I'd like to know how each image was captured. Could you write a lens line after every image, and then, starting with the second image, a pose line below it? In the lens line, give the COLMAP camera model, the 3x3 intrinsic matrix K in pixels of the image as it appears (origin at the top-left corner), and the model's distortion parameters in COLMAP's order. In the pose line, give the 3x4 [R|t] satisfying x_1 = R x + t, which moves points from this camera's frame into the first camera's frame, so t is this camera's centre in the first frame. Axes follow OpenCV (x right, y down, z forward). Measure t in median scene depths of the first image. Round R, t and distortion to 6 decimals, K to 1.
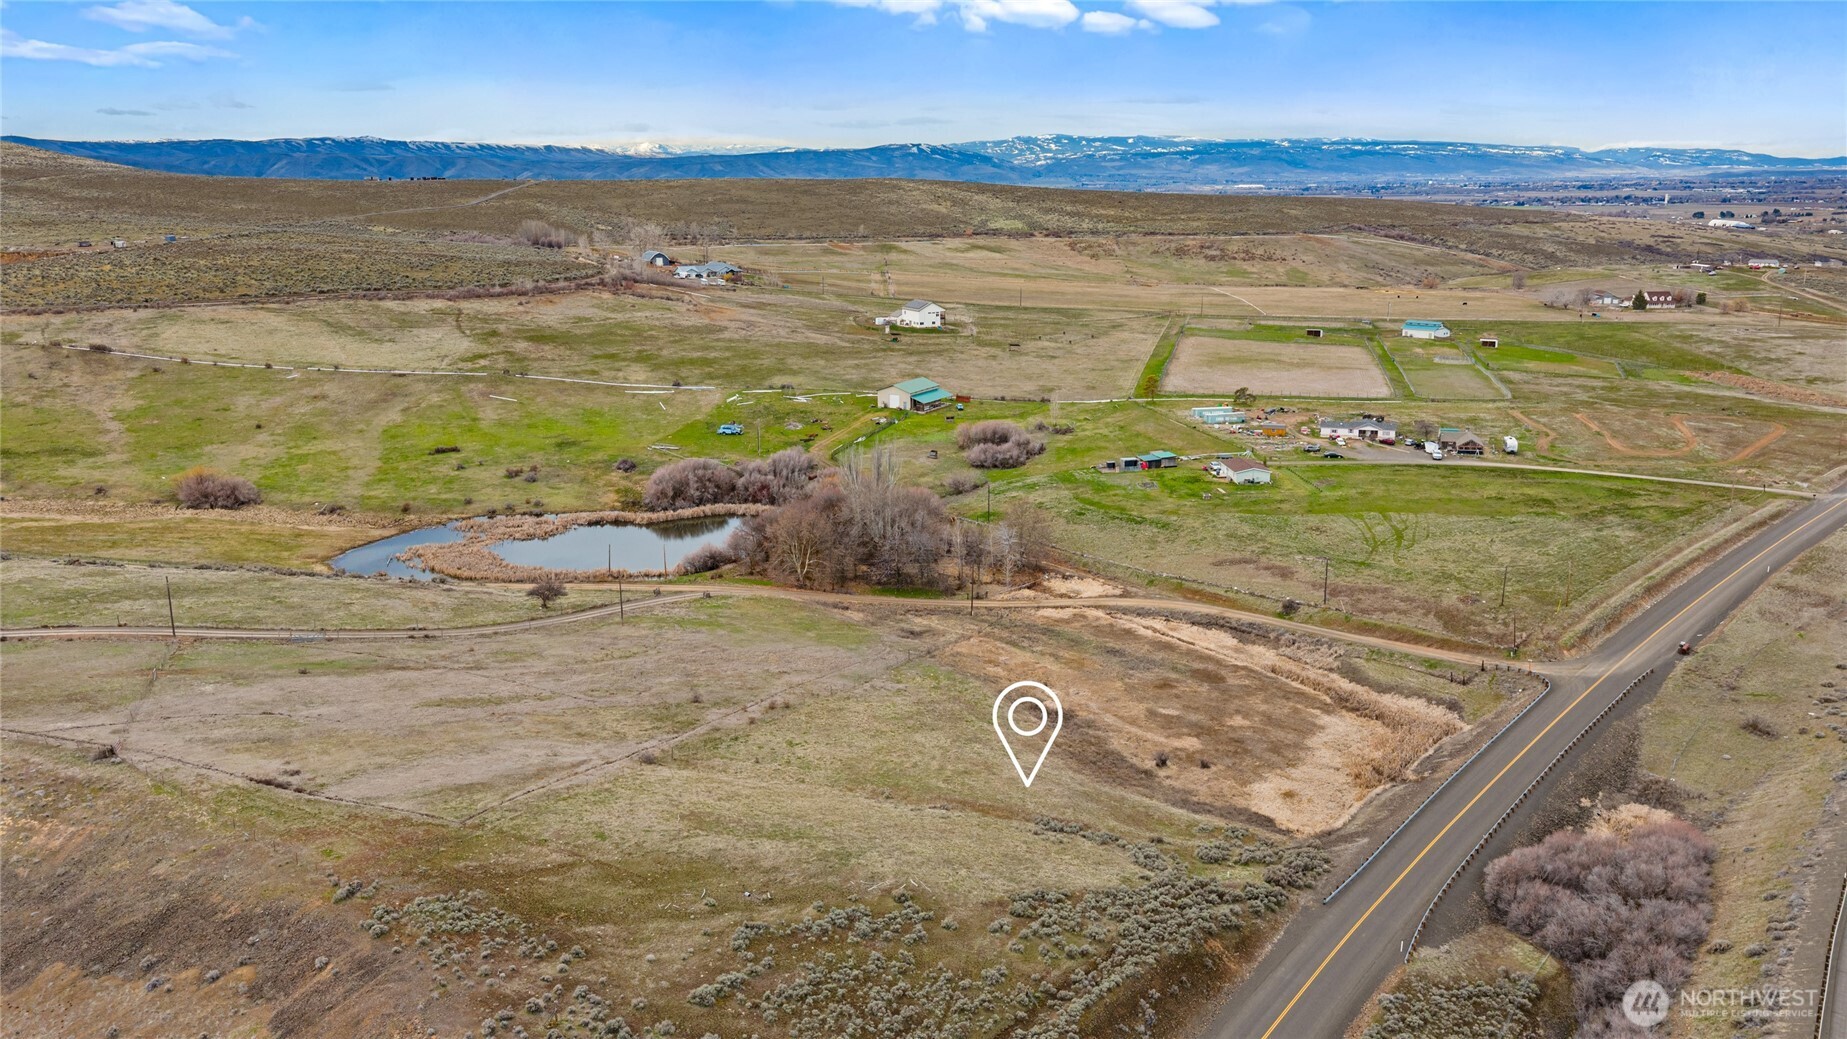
lens RADIAL K [[1487.3, 0, 923.5], [0, 1487.3, 519.5], [0, 0, 1]] dist [0.102306, -0.263519]
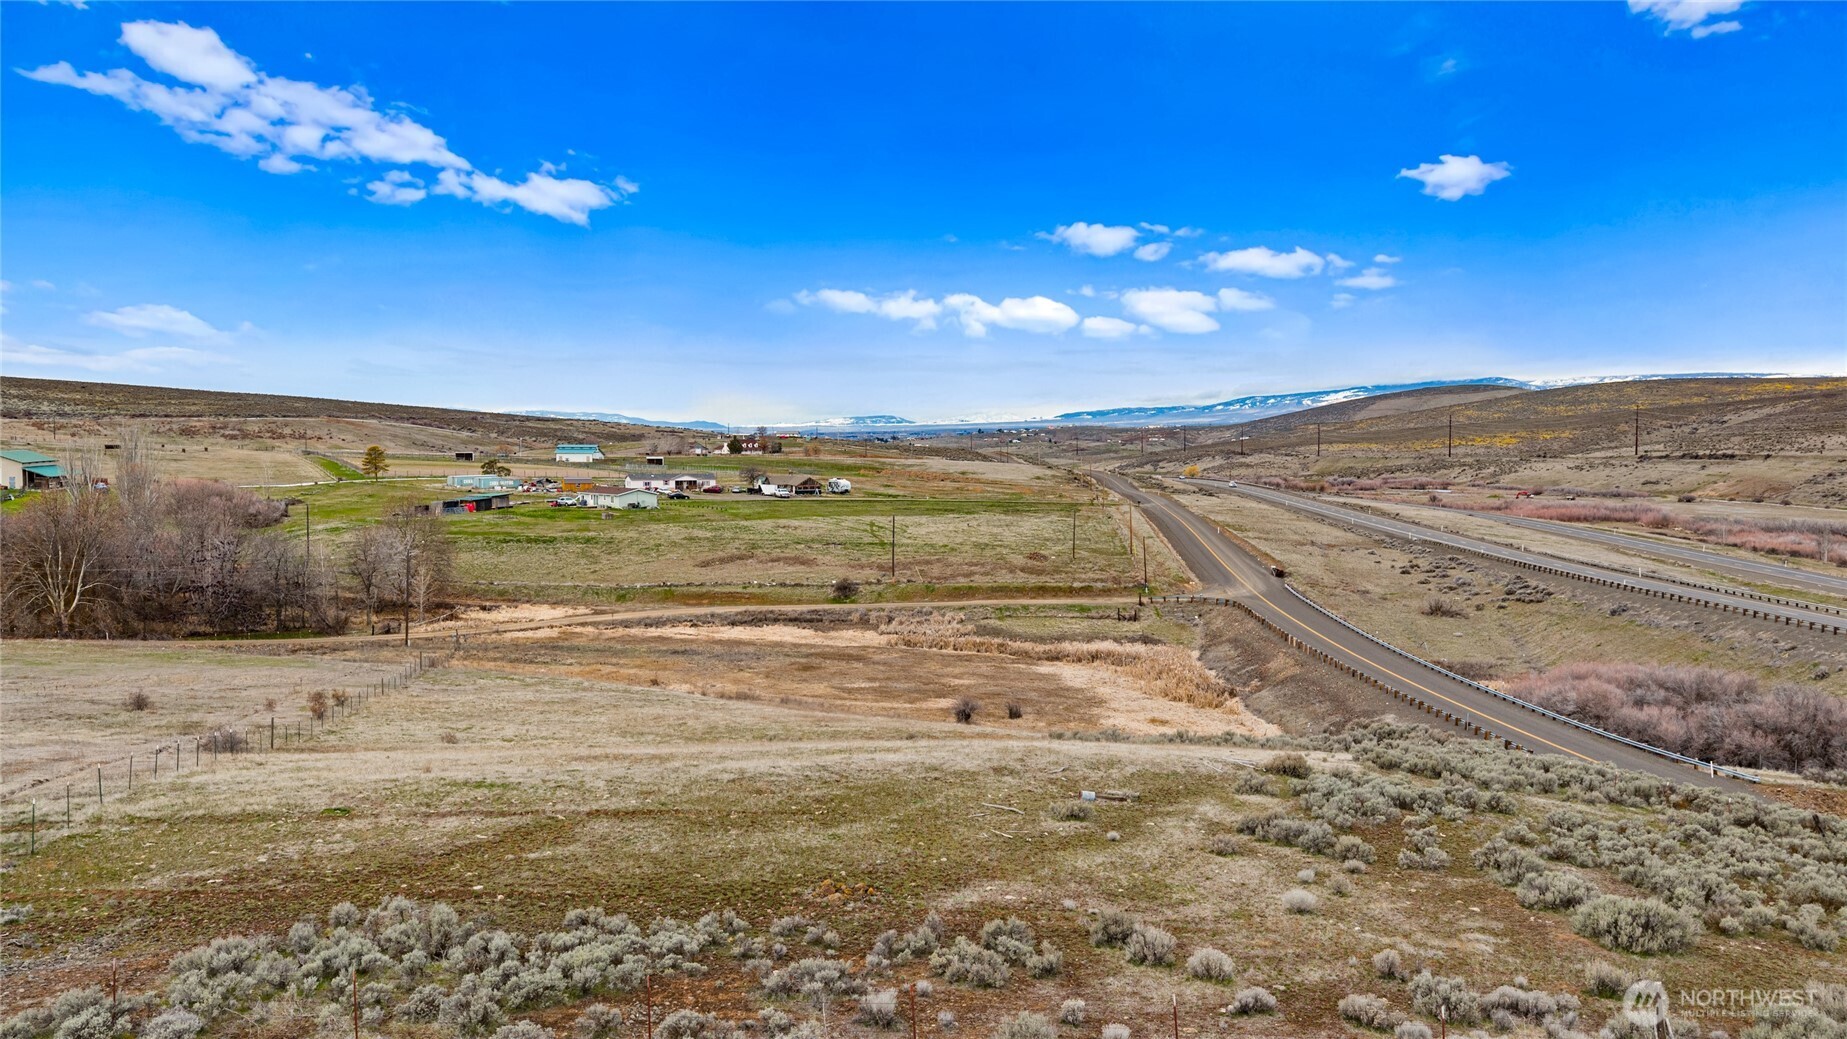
lens RADIAL K [[1488.7, 0, 932.2], [0, 1488.7, 479.8], [0, 0, 1]] dist [0.073045, -0.135531]
pose [[0.768546, -0.012989, 0.639663, -0.159193], [0.137202, 0.979880, -0.144949, 0.094540], [-0.624910, 0.199163, 0.754865, 0.312277]]
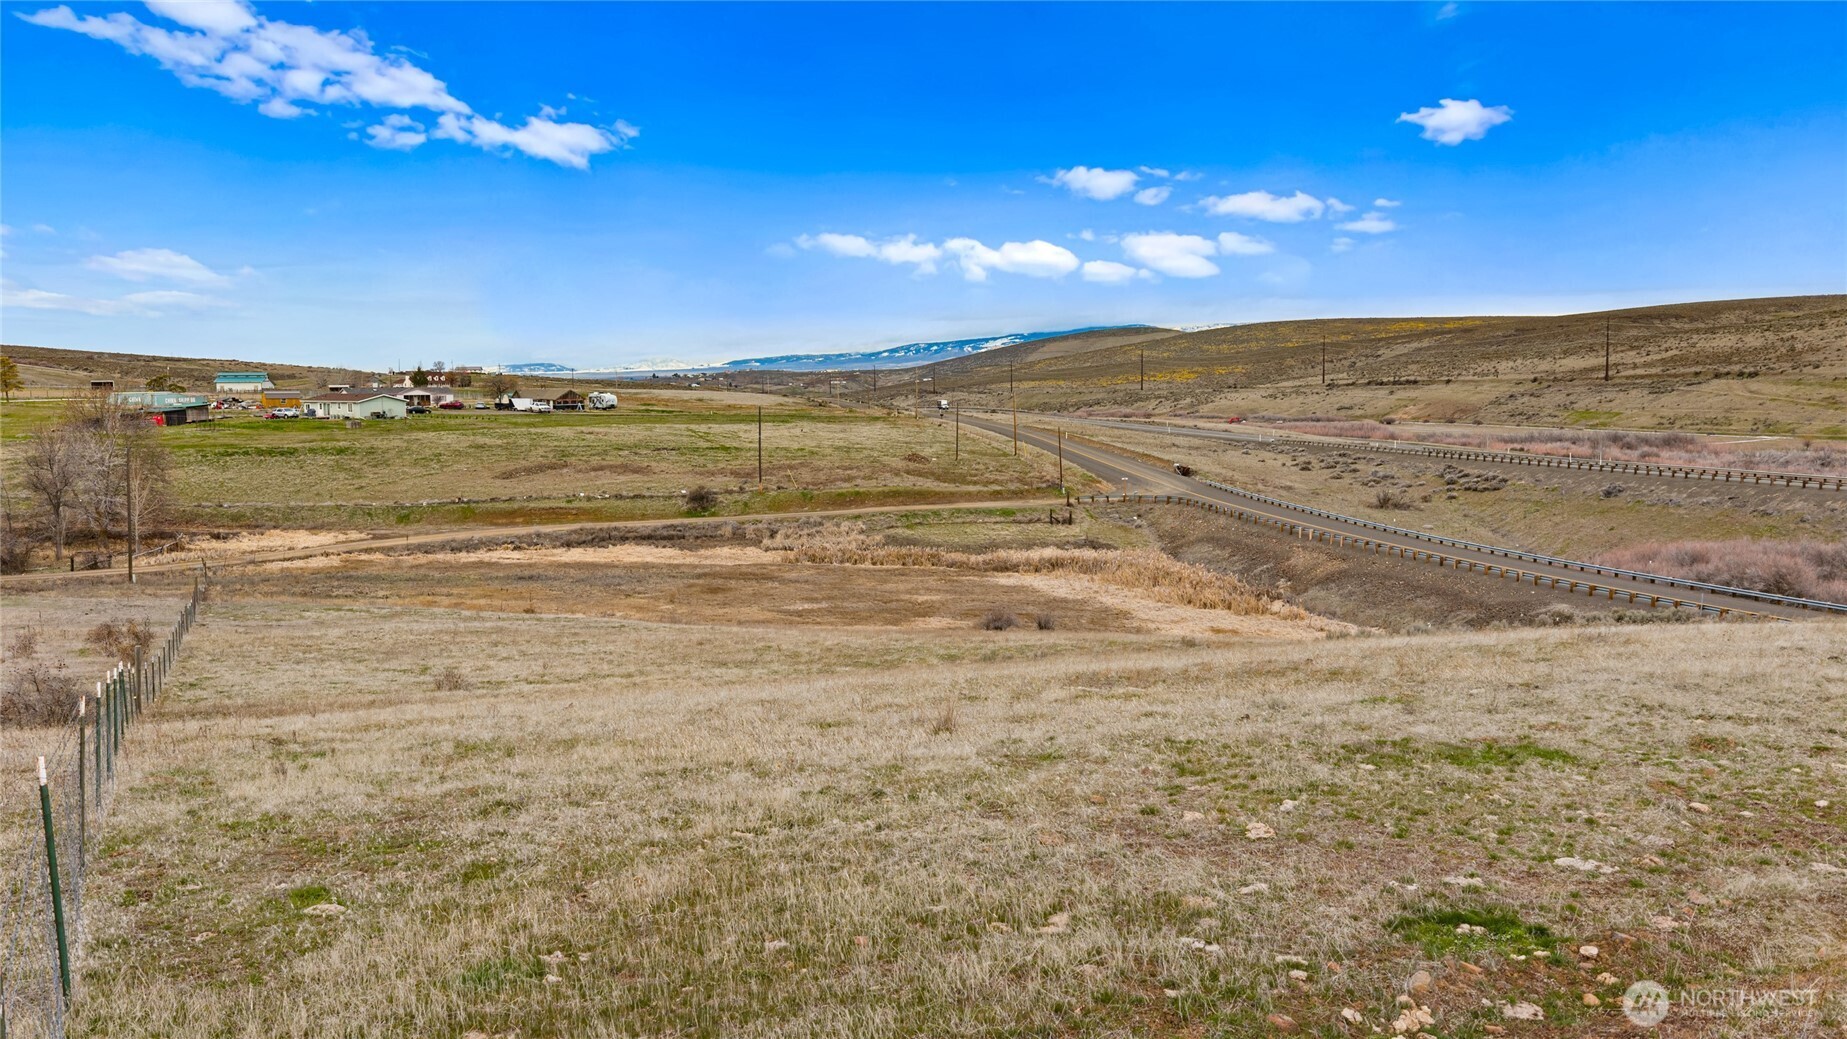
lens RADIAL K [[1487.3, 0, 923.5], [0, 1487.3, 519.5], [0, 0, 1]] dist [0.102306, -0.263519]
pose [[0.613435, -0.072233, 0.786435, -0.139393], [0.180336, 0.982311, -0.050441, 0.089674], [-0.768880, 0.172765, 0.615610, 0.442655]]
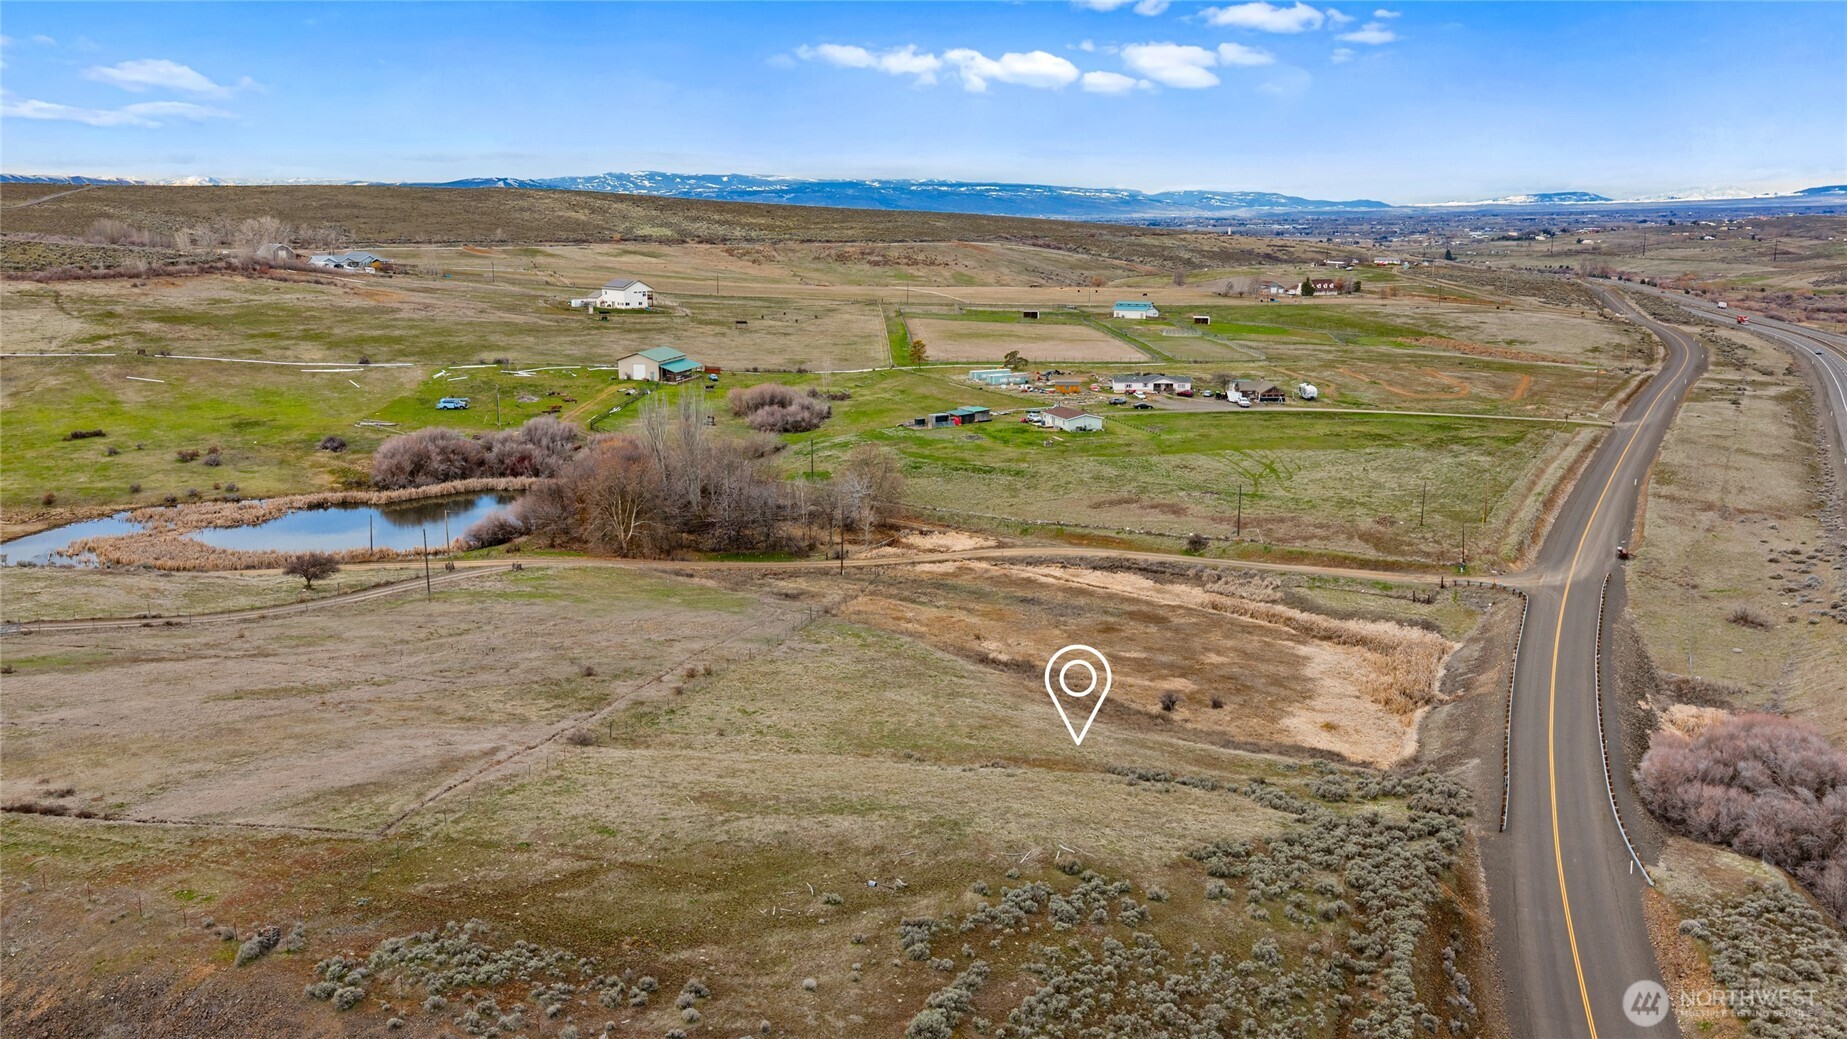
lens RADIAL K [[1500.2, 0, 923.5], [0, 1500.2, 519.5], [0, 0, 1]] dist [0.071677, -0.133023]
pose [[0.965961, -0.047269, 0.254334, -0.111286], [0.053778, 0.998378, -0.018696, 0.041652], [-0.253038, 0.031737, 0.966936, 0.136721]]
